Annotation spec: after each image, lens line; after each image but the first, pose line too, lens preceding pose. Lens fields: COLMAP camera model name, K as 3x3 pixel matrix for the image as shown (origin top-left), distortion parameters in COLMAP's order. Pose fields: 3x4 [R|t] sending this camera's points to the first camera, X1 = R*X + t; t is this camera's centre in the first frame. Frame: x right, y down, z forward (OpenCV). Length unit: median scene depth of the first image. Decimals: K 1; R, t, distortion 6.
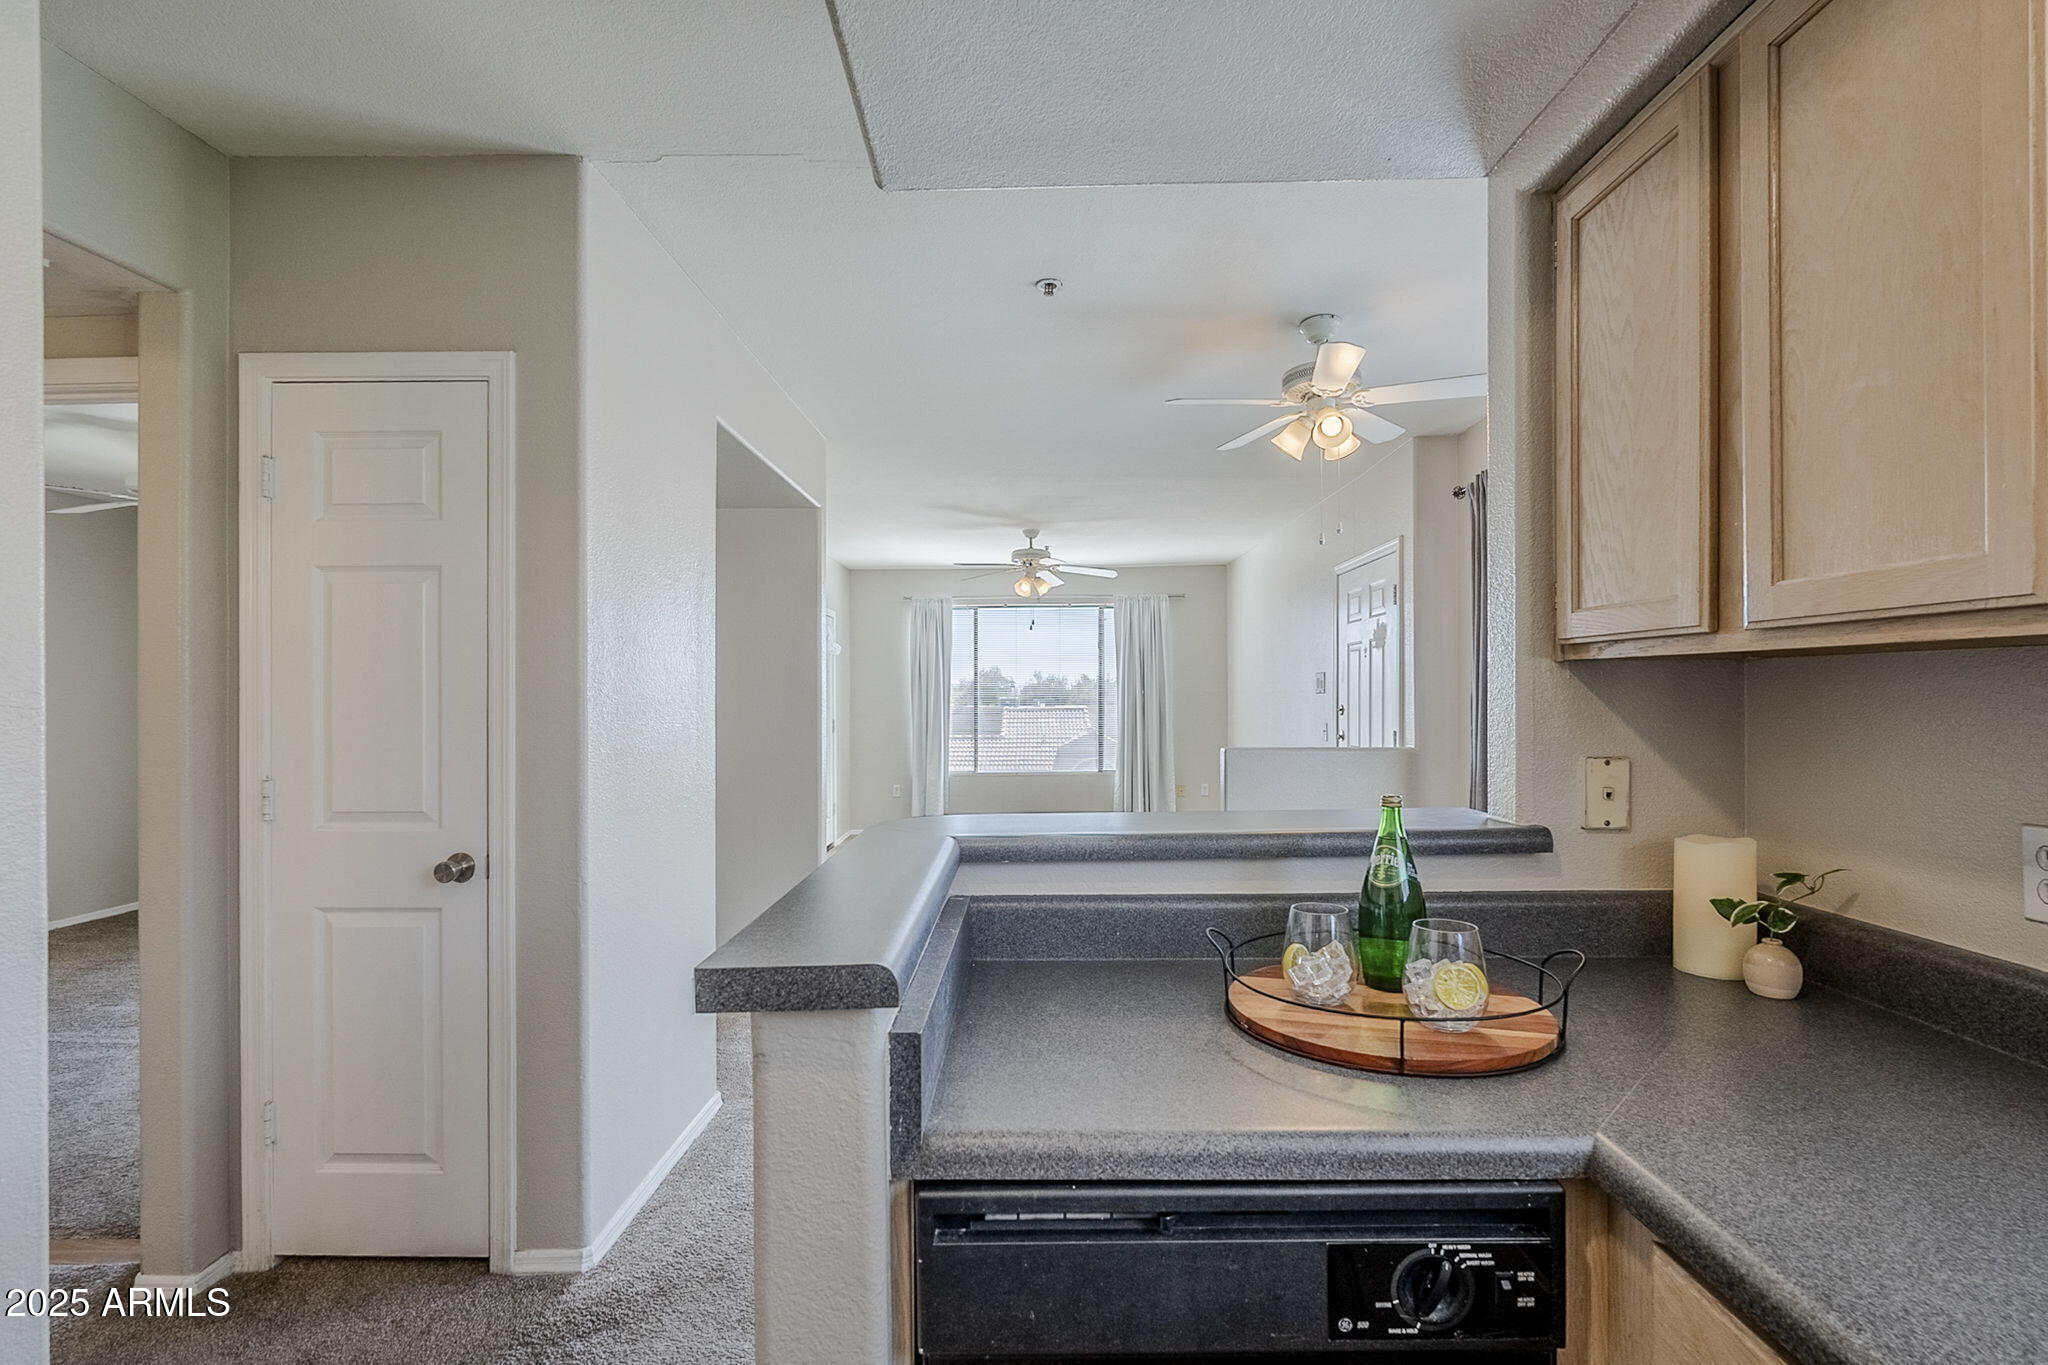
lens RADIAL K [[912.0, 0, 1023.8], [0, 912.0, 696.2], [0, 0, 1]] dist [-0.003644, -0.000628]
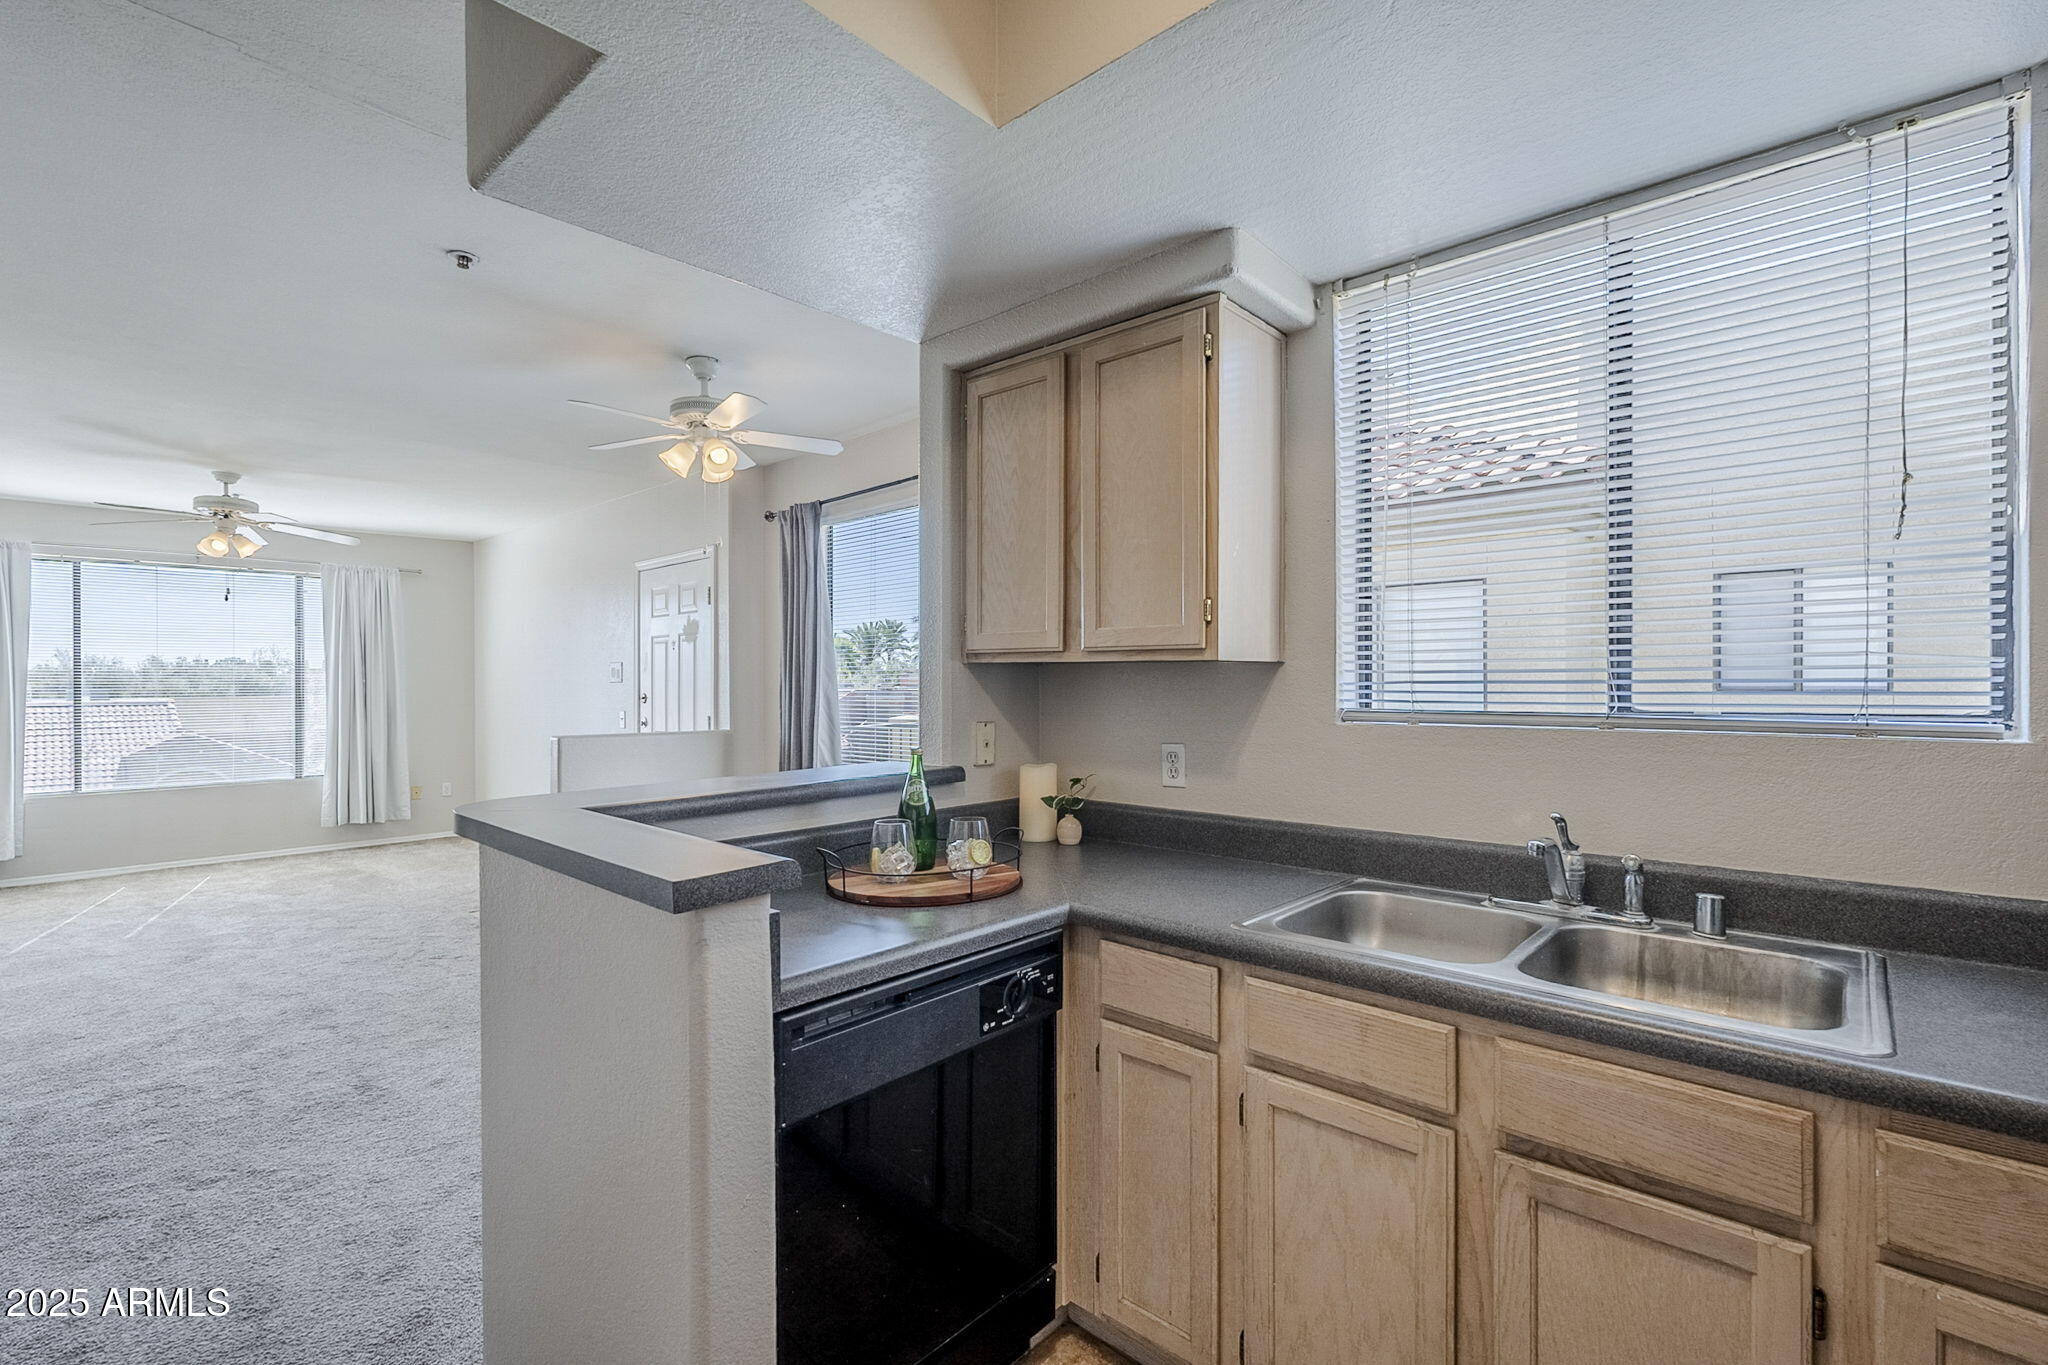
lens RADIAL K [[912.0, 0, 1034.6], [0, 912.0, 684.8], [0, 0, 1]] dist [-0.003644, -0.000628]
pose [[0.661688, 0.001302, 0.749778, -0.540801], [-0.000543, 0.999999, -0.001257, 0.001837], [-0.749779, 0.000424, 0.661688, -0.162992]]
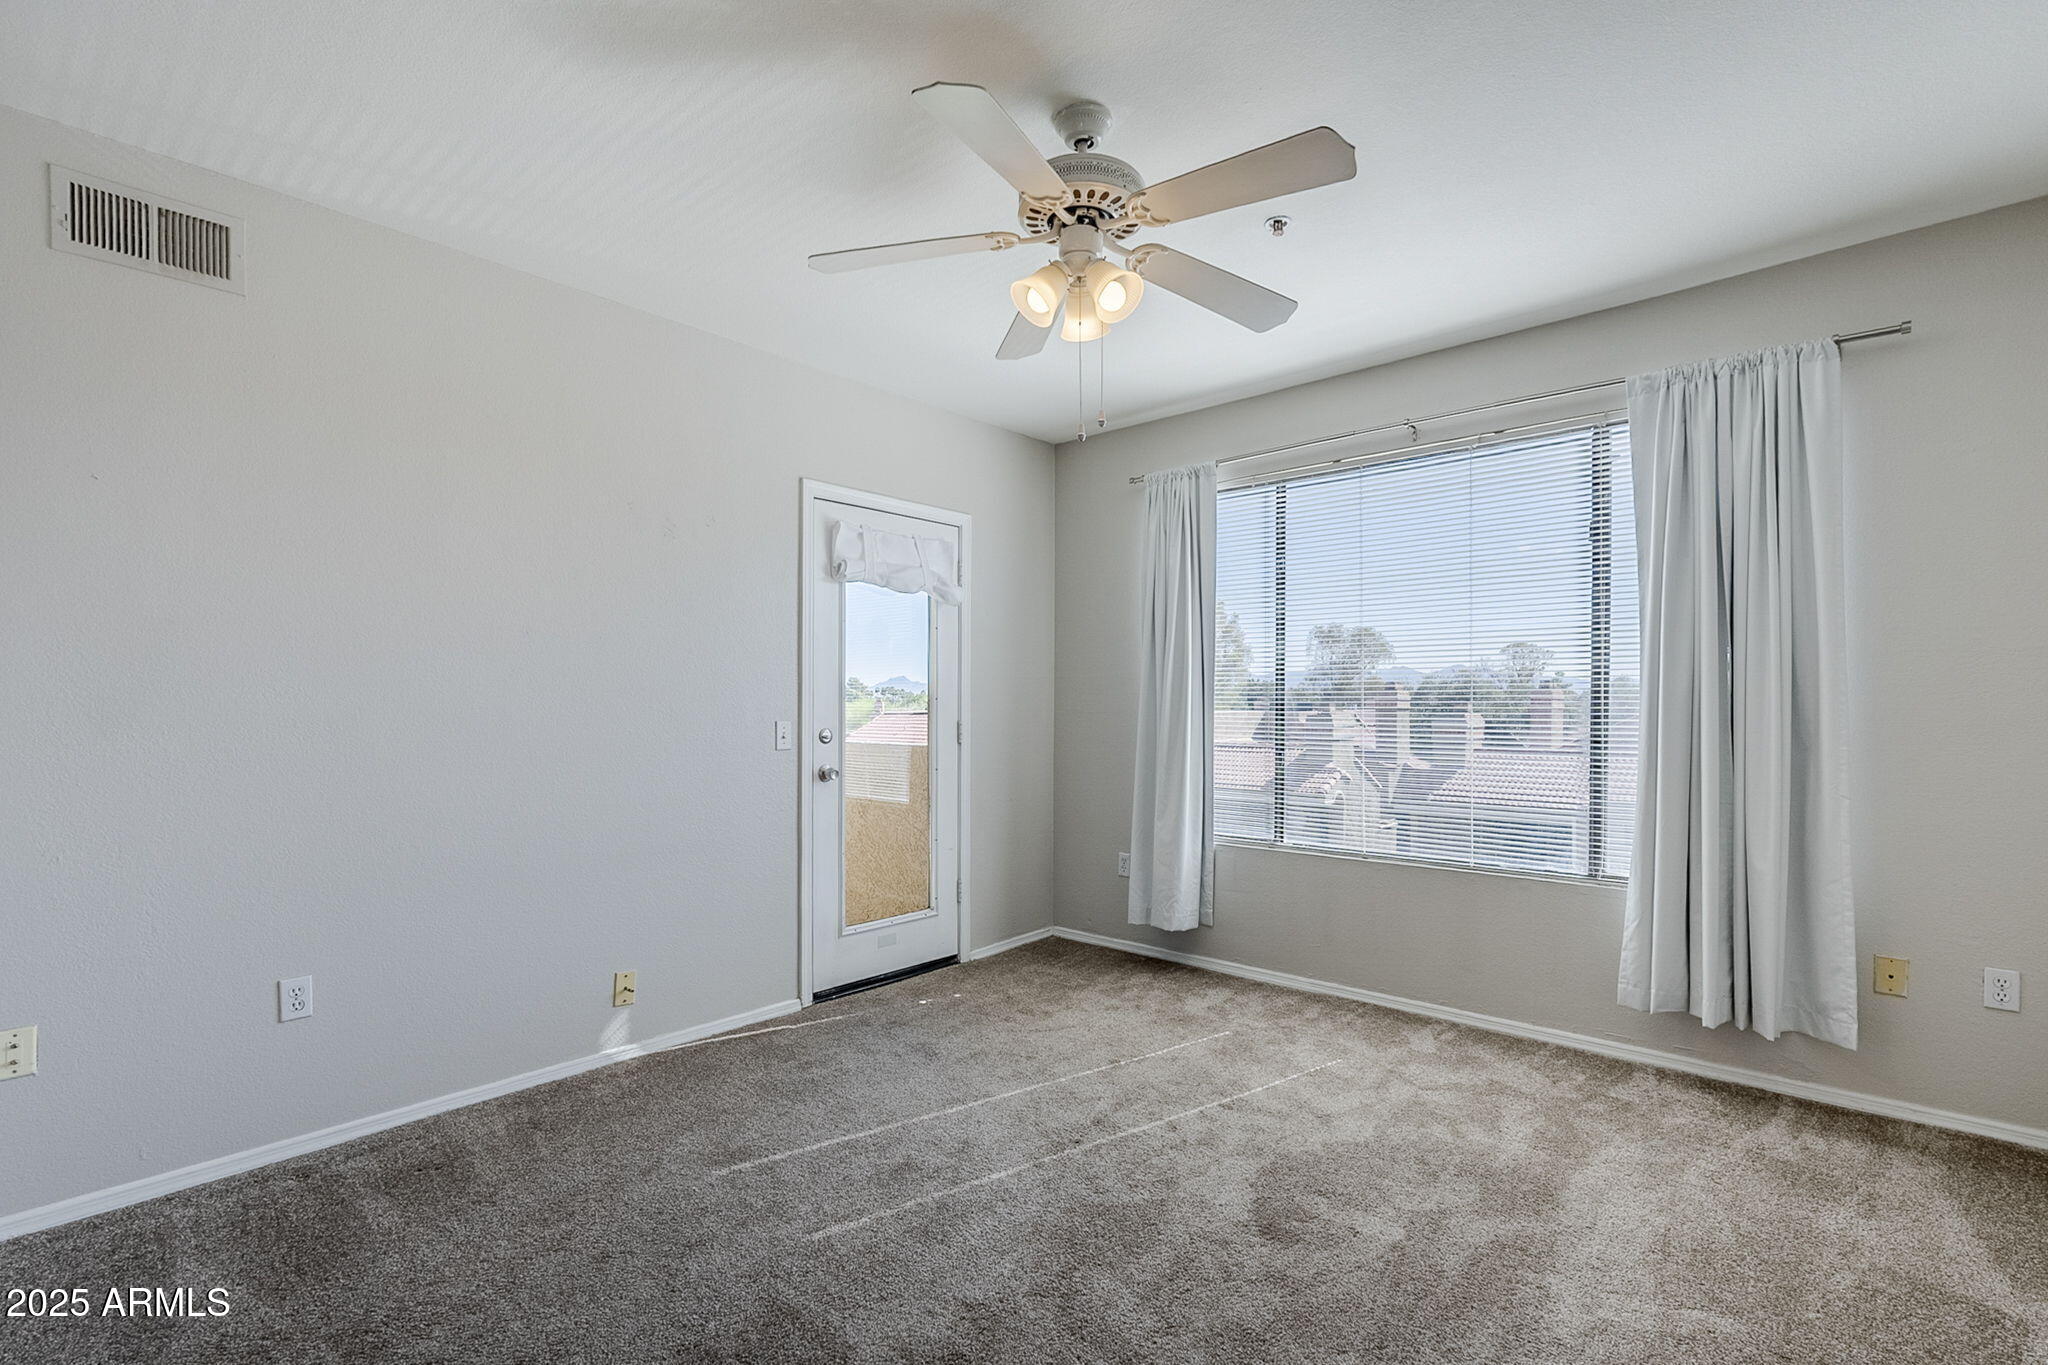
lens RADIAL K [[912.0, 0, 1023.4], [0, 912.0, 708.4], [0, 0, 1]] dist [-0.003644, -0.000628]
pose [[0.754061, 0.010064, -0.656727, 0.910456], [-0.002809, 0.999923, 0.012097, 0.067545], [0.656798, -0.007277, 0.754031, 3.474078]]
